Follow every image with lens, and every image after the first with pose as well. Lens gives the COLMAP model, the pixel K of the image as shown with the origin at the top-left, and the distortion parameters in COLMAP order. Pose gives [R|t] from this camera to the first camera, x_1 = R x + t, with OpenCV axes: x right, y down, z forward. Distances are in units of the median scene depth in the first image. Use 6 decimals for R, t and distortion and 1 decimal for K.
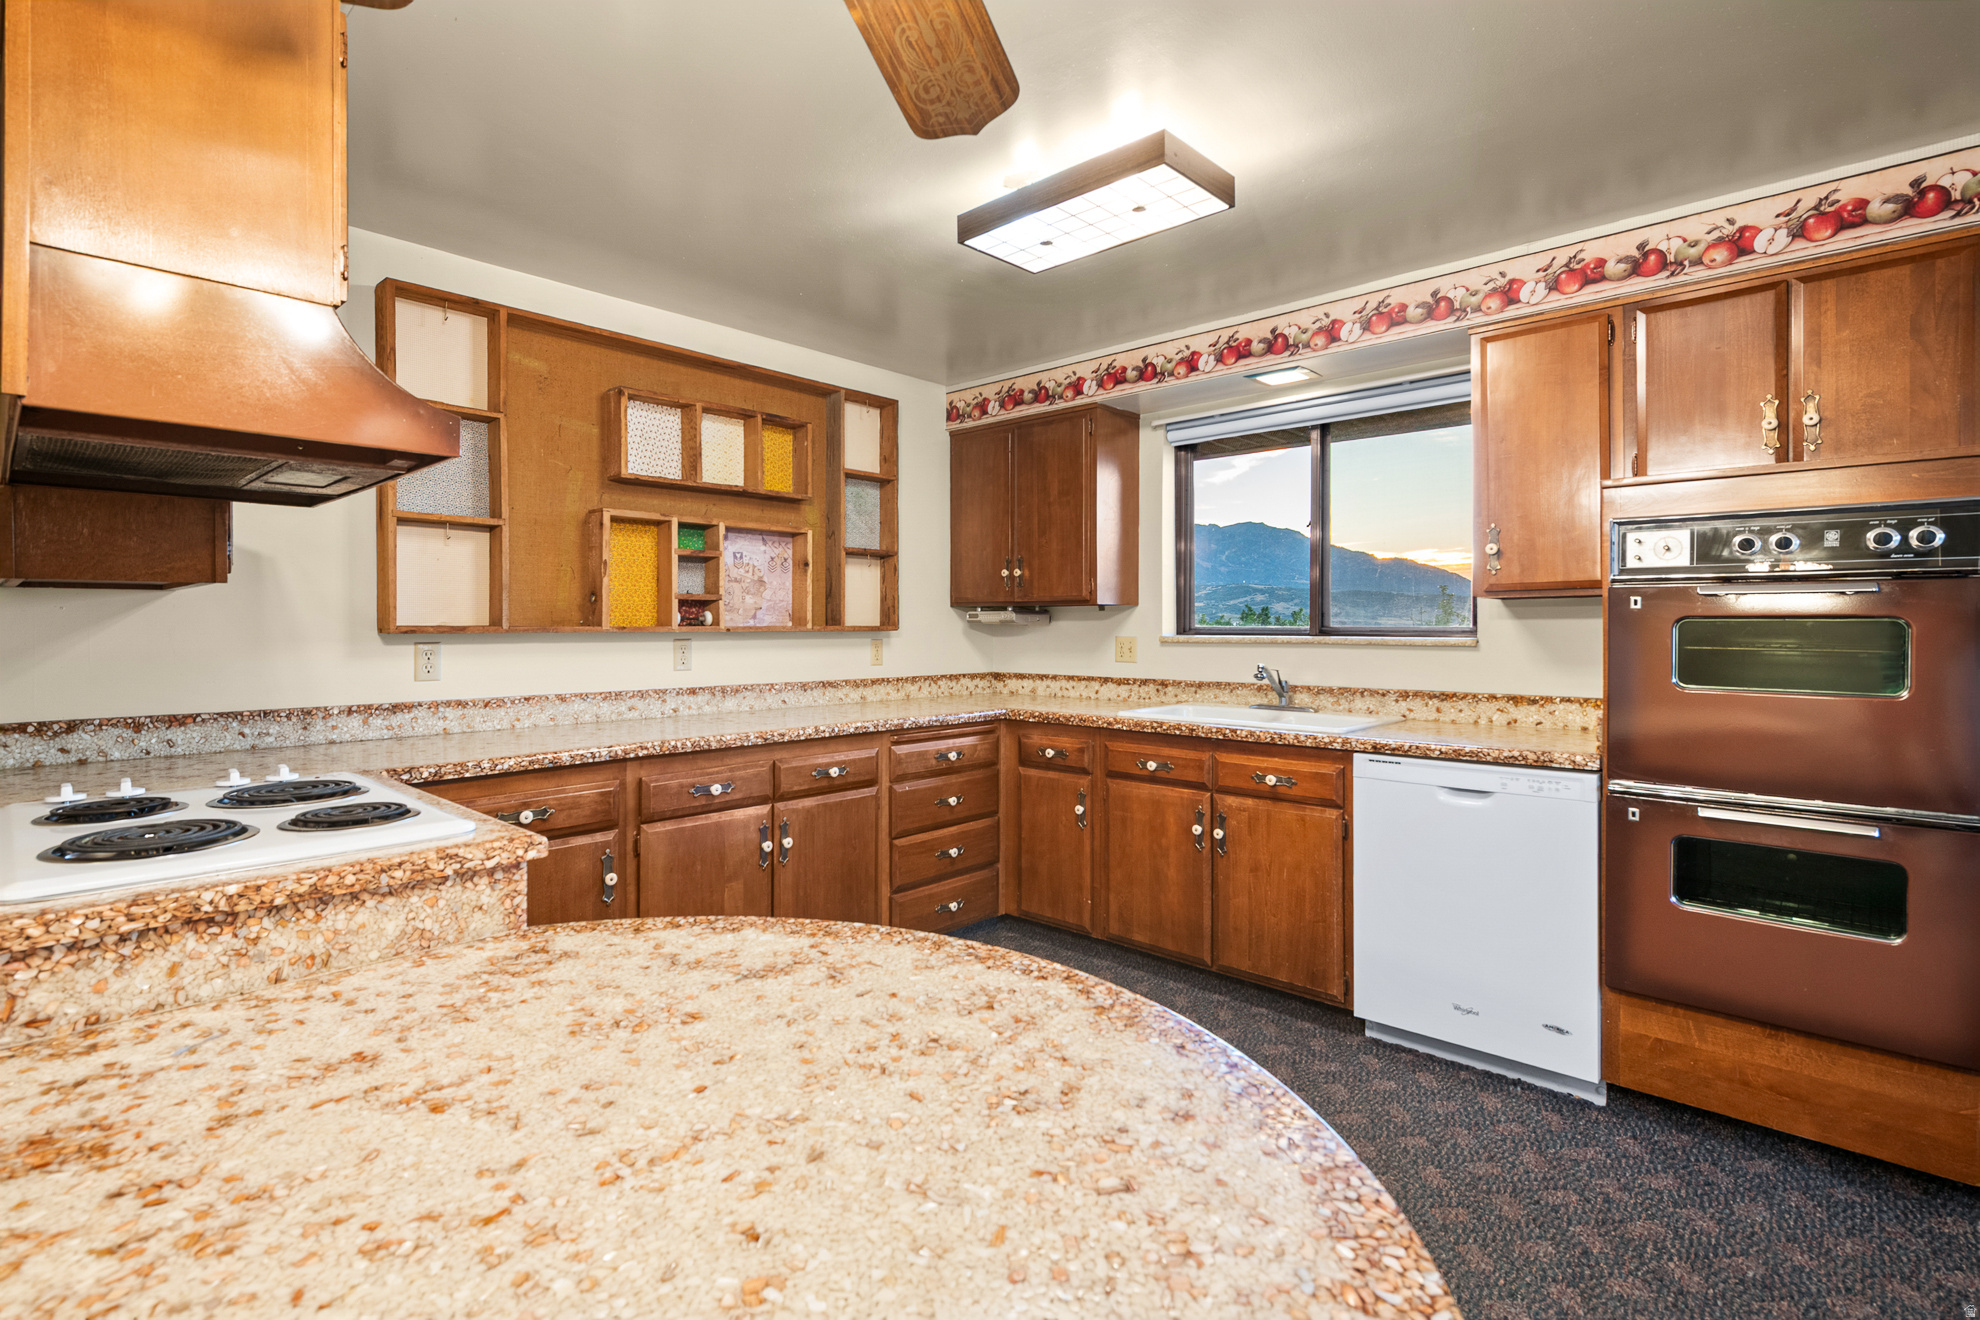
lens RADIAL K [[930.3, 0, 984.9], [0, 930.3, 624.9], [0, 0, 1]] dist [0.009264, -0.002757]
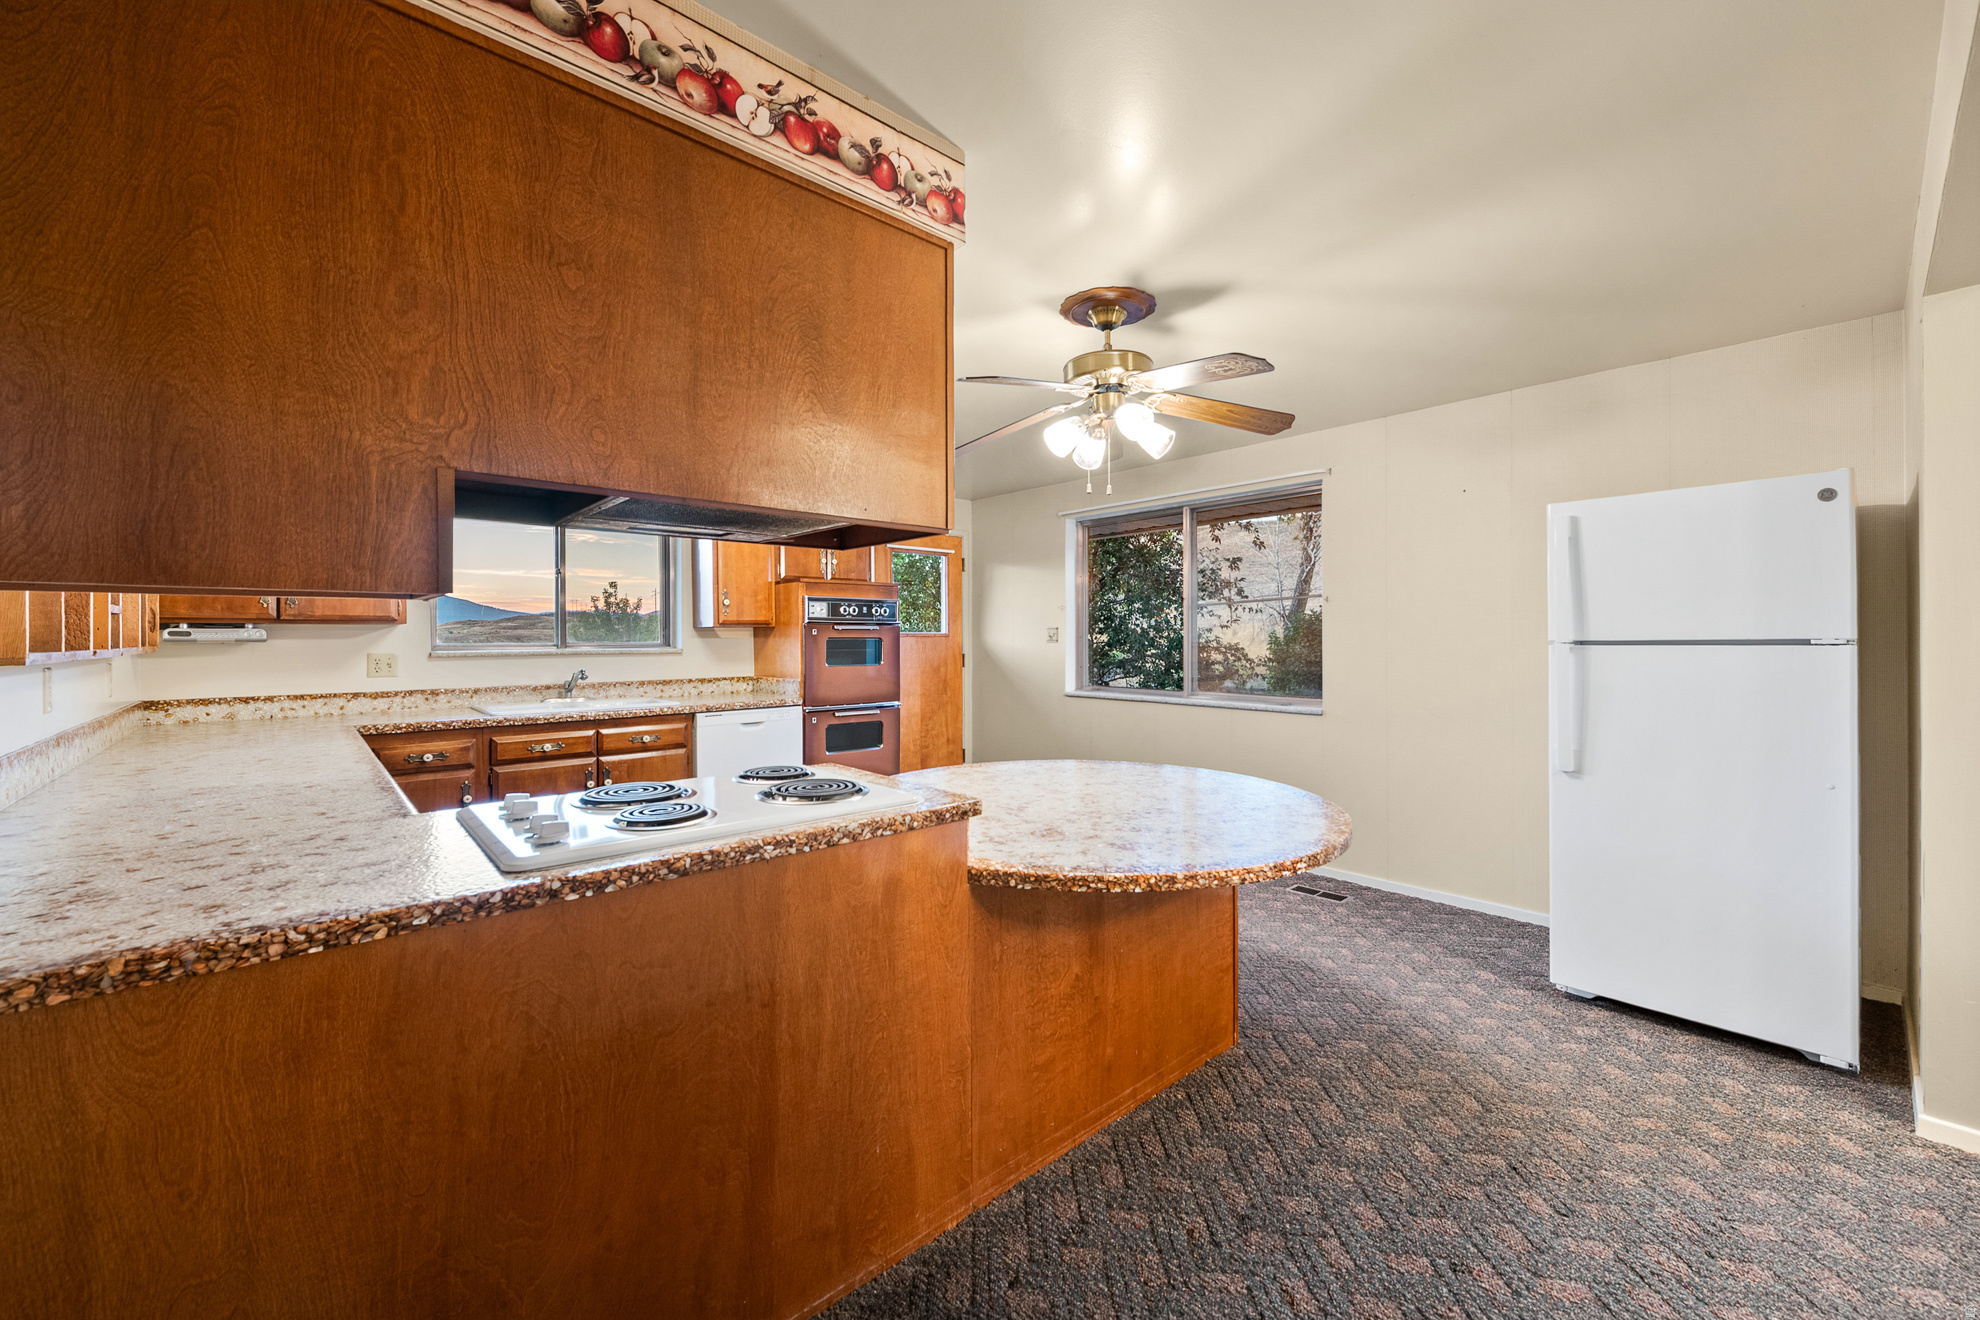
lens RADIAL K [[769.7, 0, 992.0], [0, 769.7, 642.4], [0, 0, 1]] dist [0.006240, -0.001821]
pose [[0.082430, -0.007799, 0.996566, -1.029939], [0.002141, 0.999968, 0.007648, -0.009136], [-0.996595, 0.001503, 0.082445, 0.314069]]
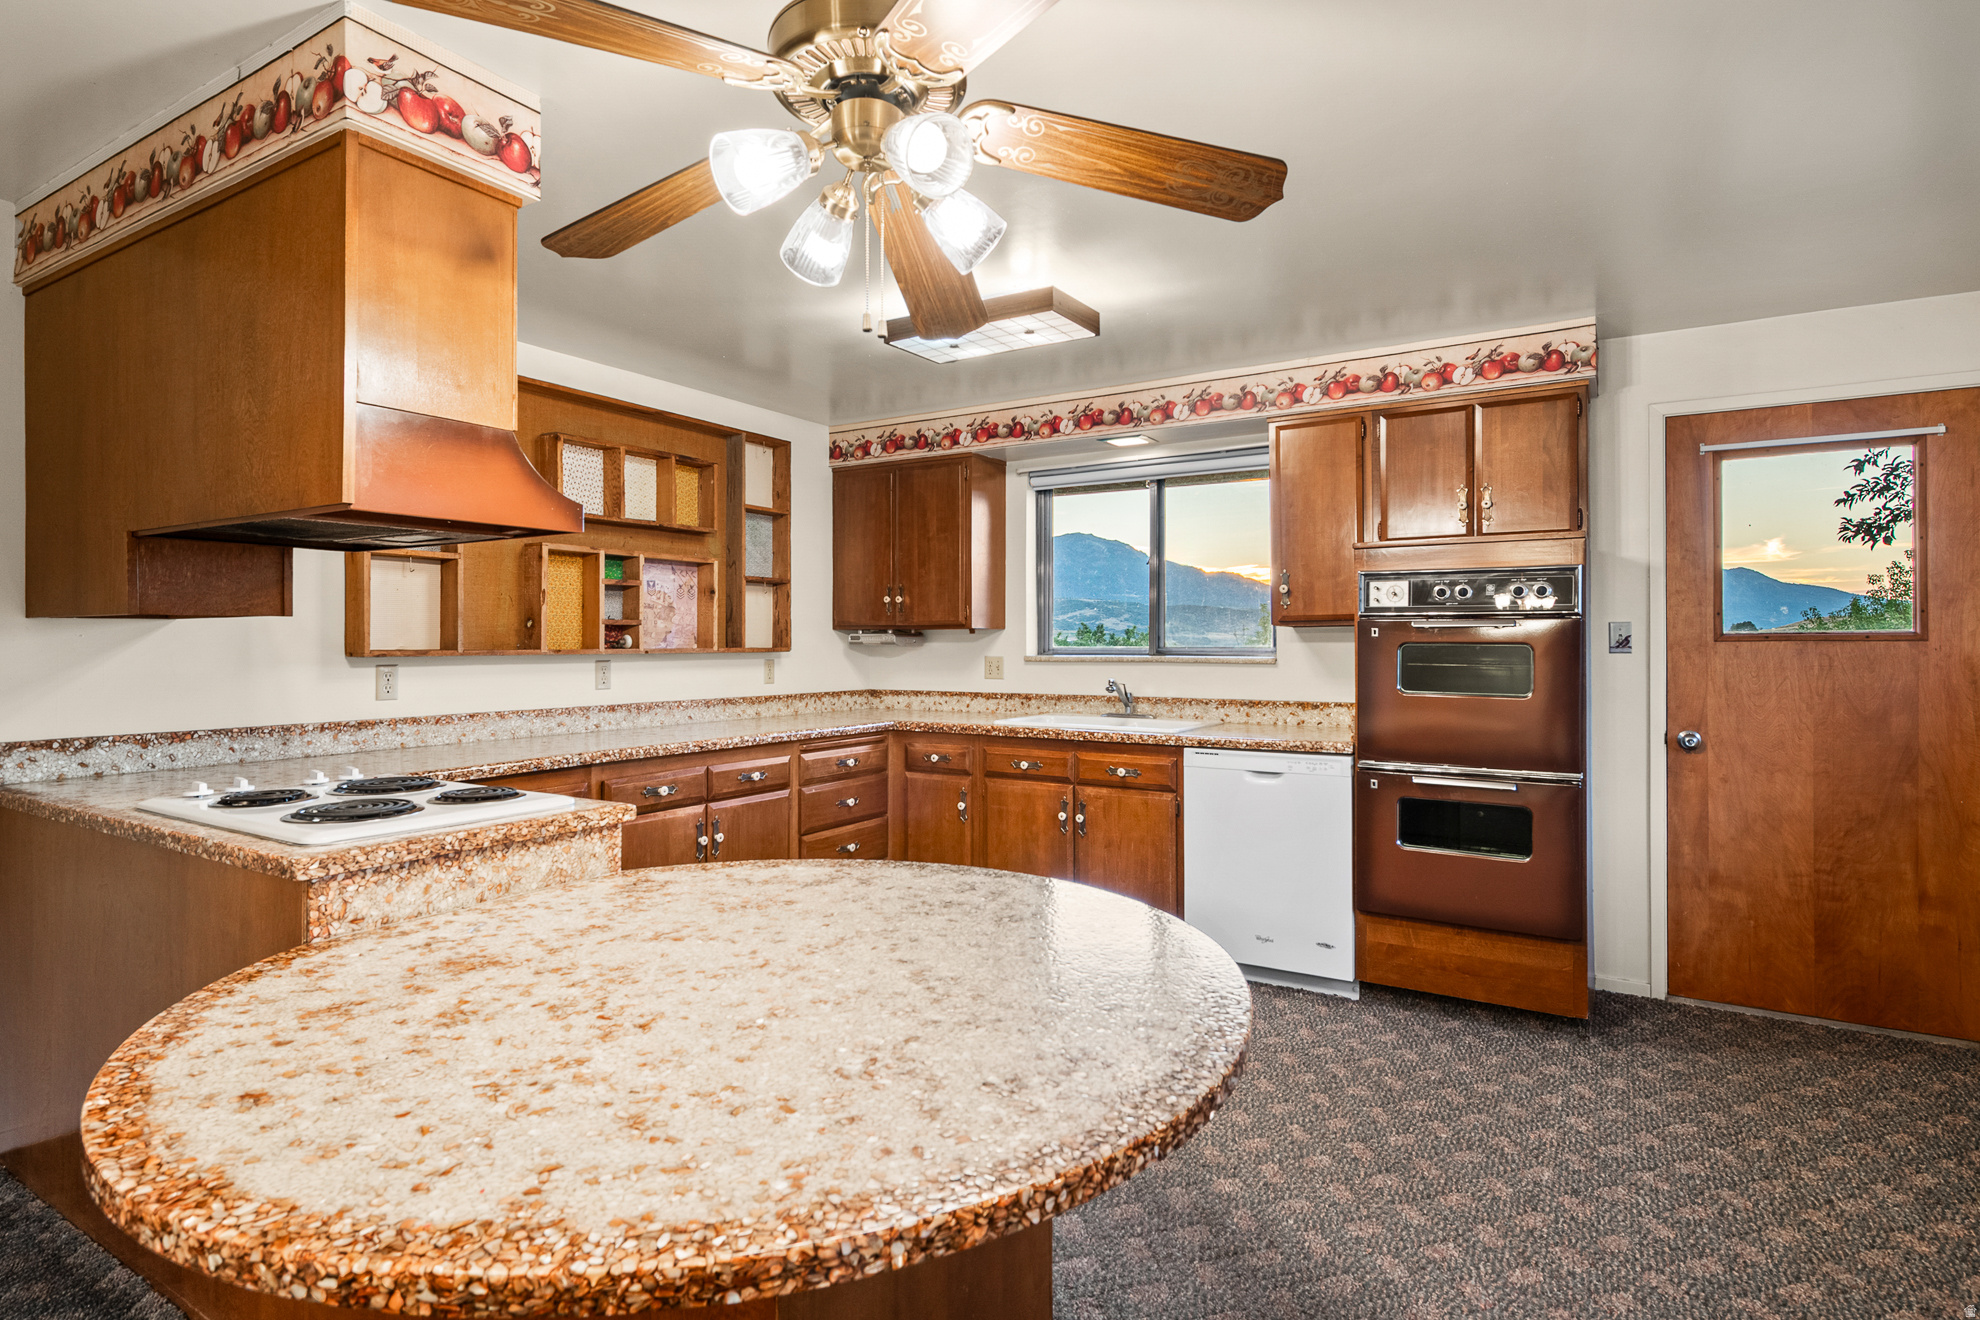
lens RADIAL K [[1016.0, 0, 995.4], [0, 1016.0, 632.8], [0, 0, 1]] dist [0.018743, 0.000457]
pose [[0.981033, 0.001210, 0.193838, -0.128753], [0.000409, 0.999965, -0.008309, -0.008772], [-0.193841, 0.008231, 0.980998, -0.319505]]
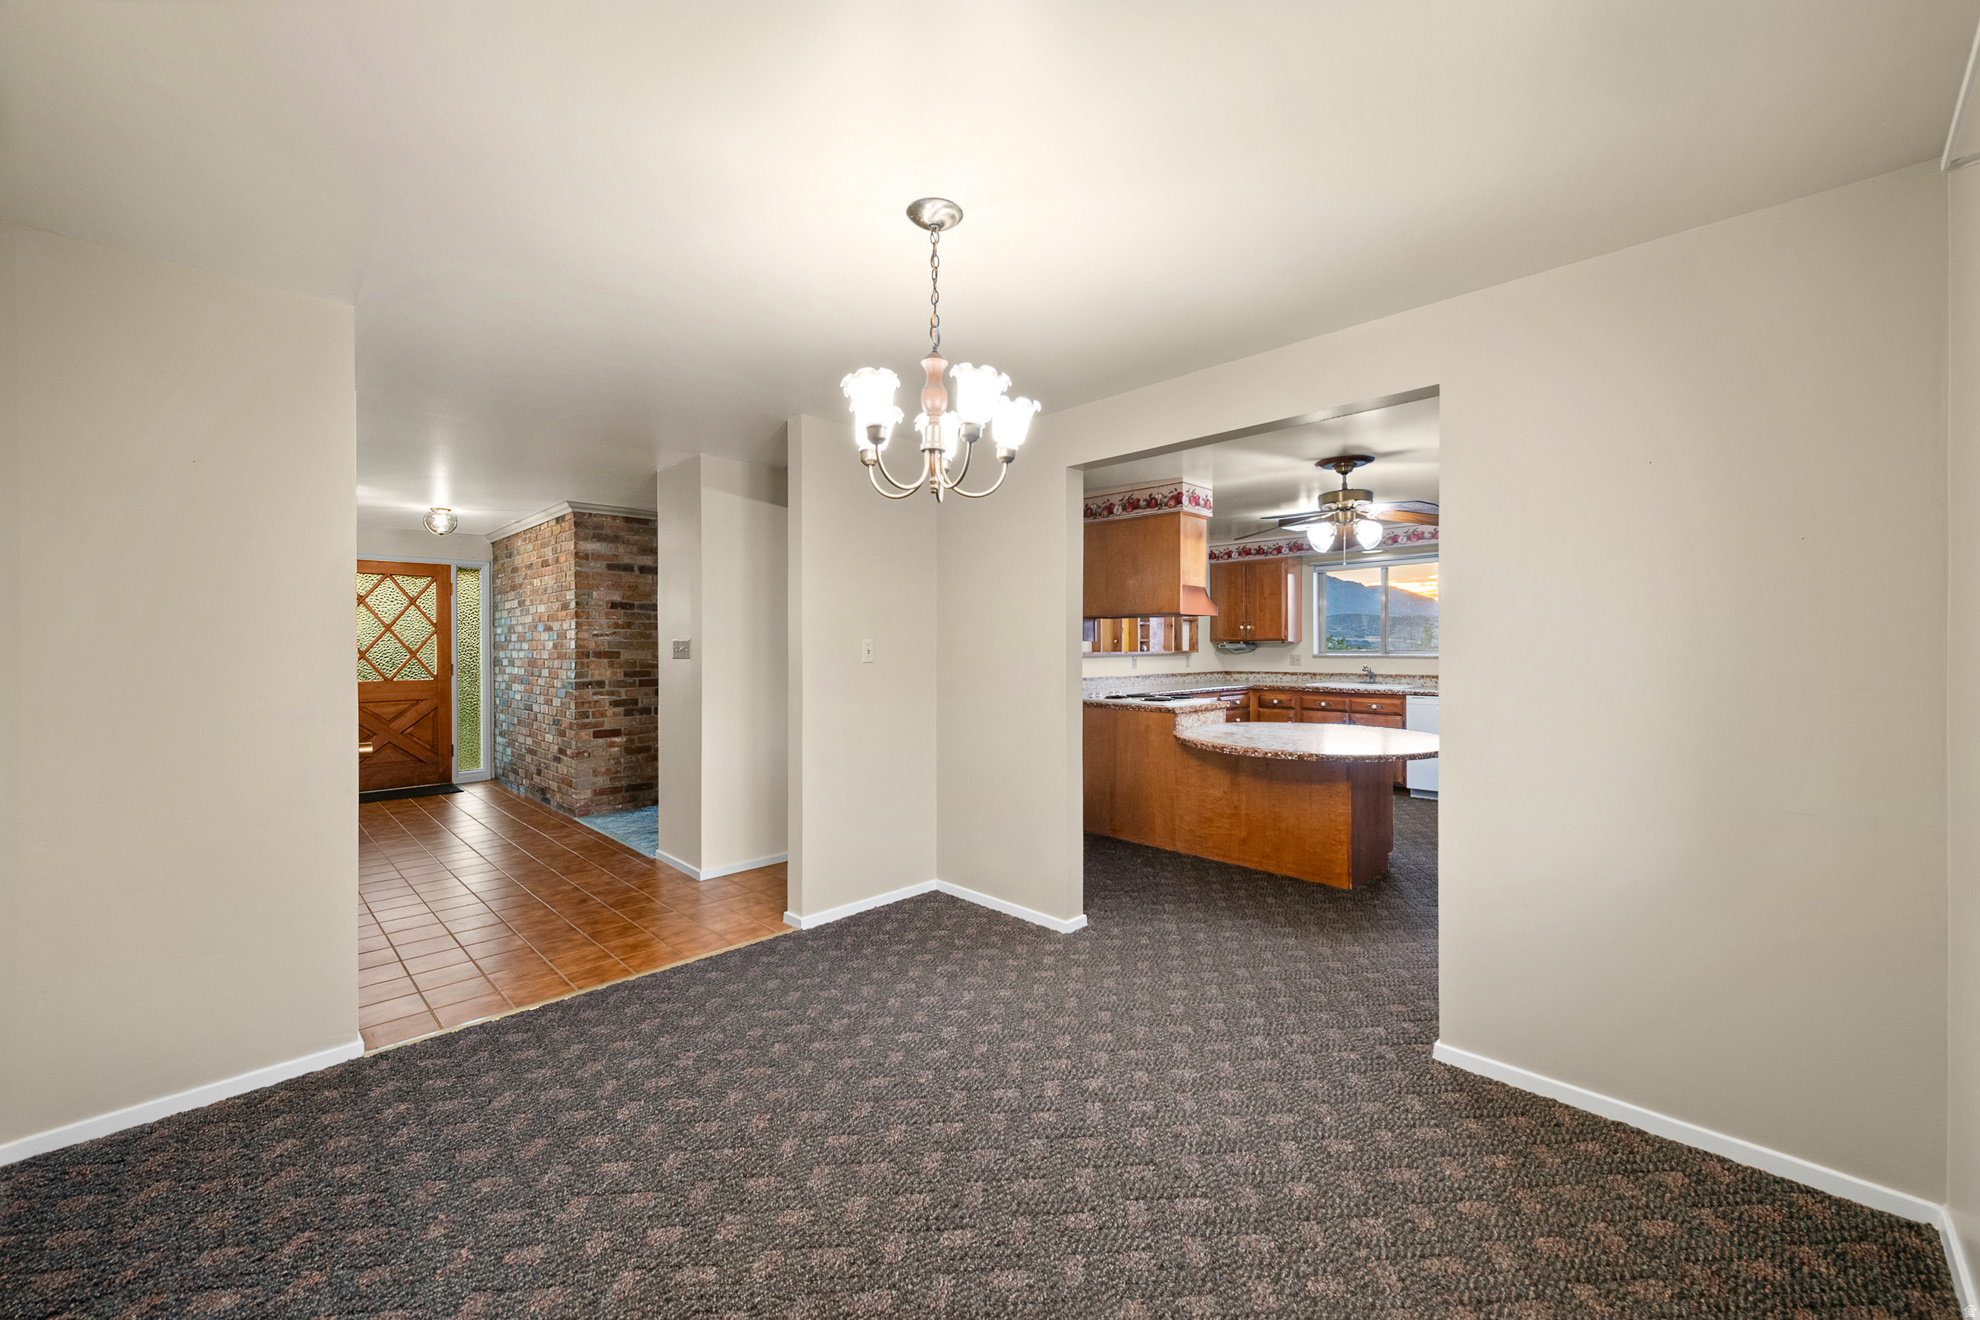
lens RADIAL K [[769.7, 0, 995.9], [0, 769.7, 649.7], [0, 0, 1]] dist [0.006240, -0.001821]
pose [[0.998852, -0.004873, -0.047647, -0.743235], [0.005151, 0.999970, 0.005718, -0.021063], [0.047617, -0.005957, 0.998848, -1.406853]]
